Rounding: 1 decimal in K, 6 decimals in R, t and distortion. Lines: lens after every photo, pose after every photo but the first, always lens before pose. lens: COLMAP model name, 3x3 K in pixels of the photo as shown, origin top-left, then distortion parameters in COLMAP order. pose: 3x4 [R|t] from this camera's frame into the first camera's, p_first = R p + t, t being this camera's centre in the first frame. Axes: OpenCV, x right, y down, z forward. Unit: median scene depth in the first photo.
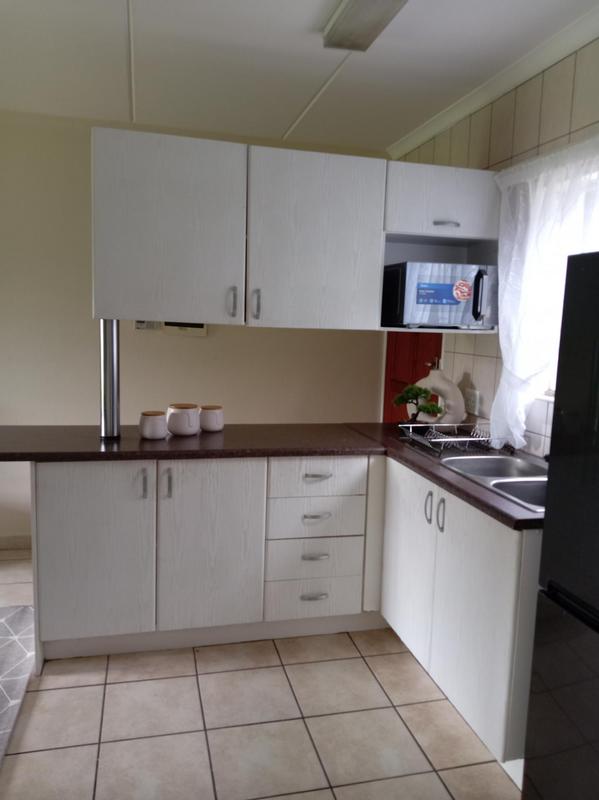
lens RADIAL K [[634.0, 0, 305.7], [0, 634.0, 397.0], [0, 0, 1]] dist [0.021831, -0.060415]
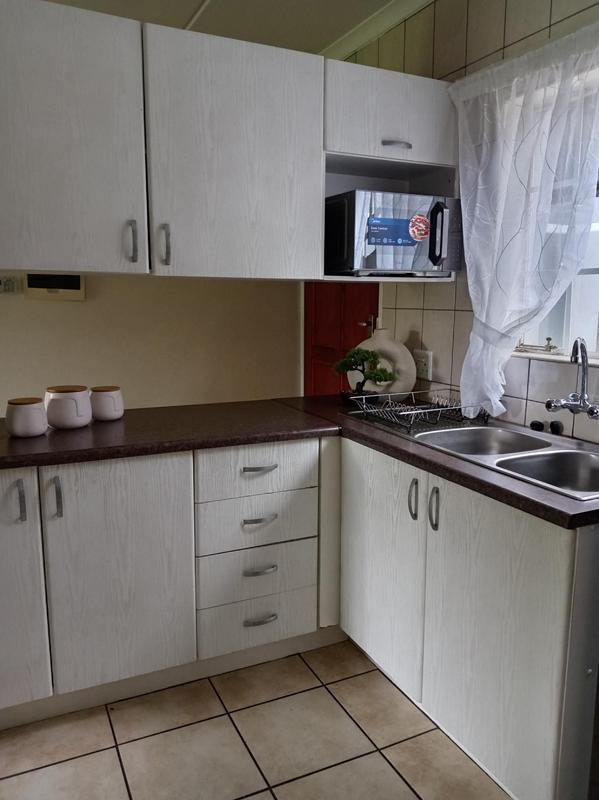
lens RADIAL K [[634.0, 0, 312.4], [0, 634.0, 401.9], [0, 0, 1]] dist [0.021831, -0.060415]
pose [[0.977419, -0.060763, 0.202385, -0.069187], [0.050813, 0.997247, 0.054006, 0.004393], [-0.205109, -0.042503, 0.977816, 0.231152]]
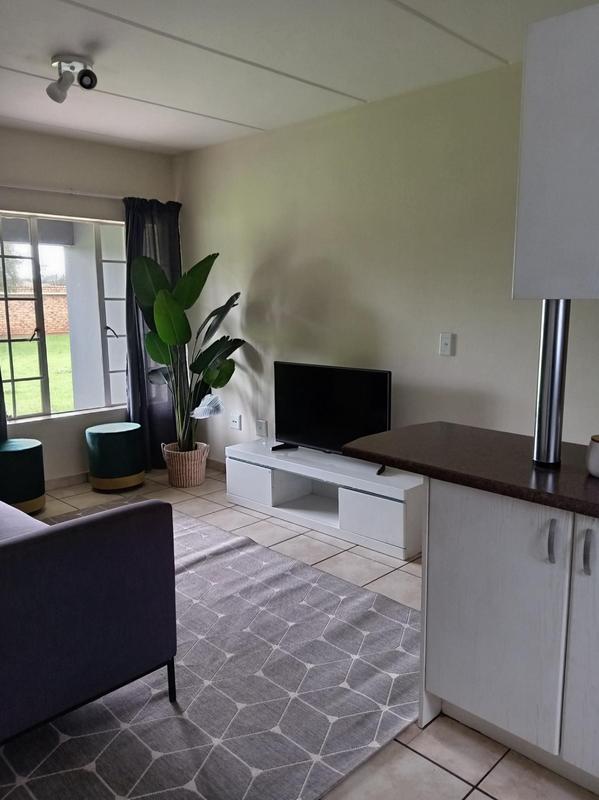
lens RADIAL K [[634.0, 0, 297.7], [0, 634.0, 390.1], [0, 0, 1]] dist [0.021831, -0.060415]
pose [[0.510046, 0.099009, -0.854430, 0.158903], [-0.086166, 0.994238, 0.063774, -0.041170], [0.855820, 0.041095, 0.515638, 0.387944]]
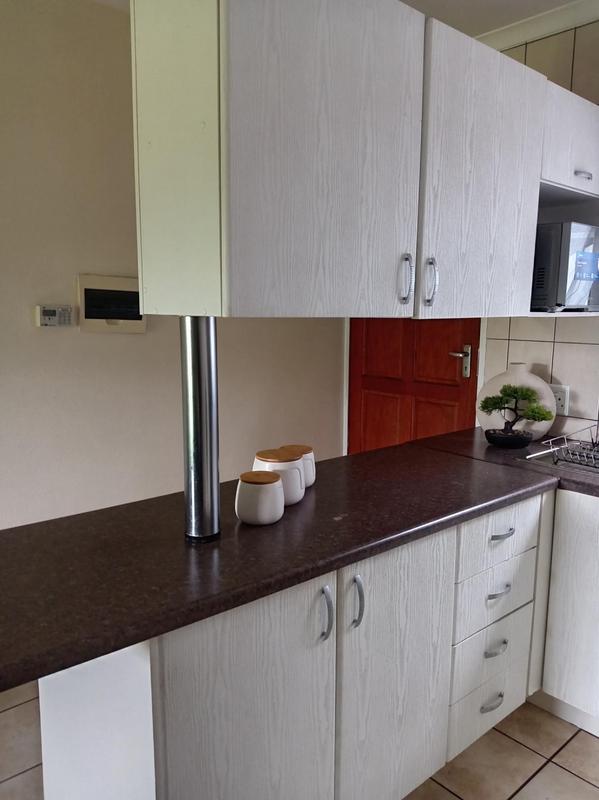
lens RADIAL K [[634.0, 0, 295.1], [0, 634.0, 401.5], [0, 0, 1]] dist [0.021831, -0.060415]
pose [[0.890061, -0.096819, 0.445441, -0.472888], [0.076784, 0.995064, 0.062856, -0.078511], [-0.449328, -0.021743, 0.893102, 0.492995]]
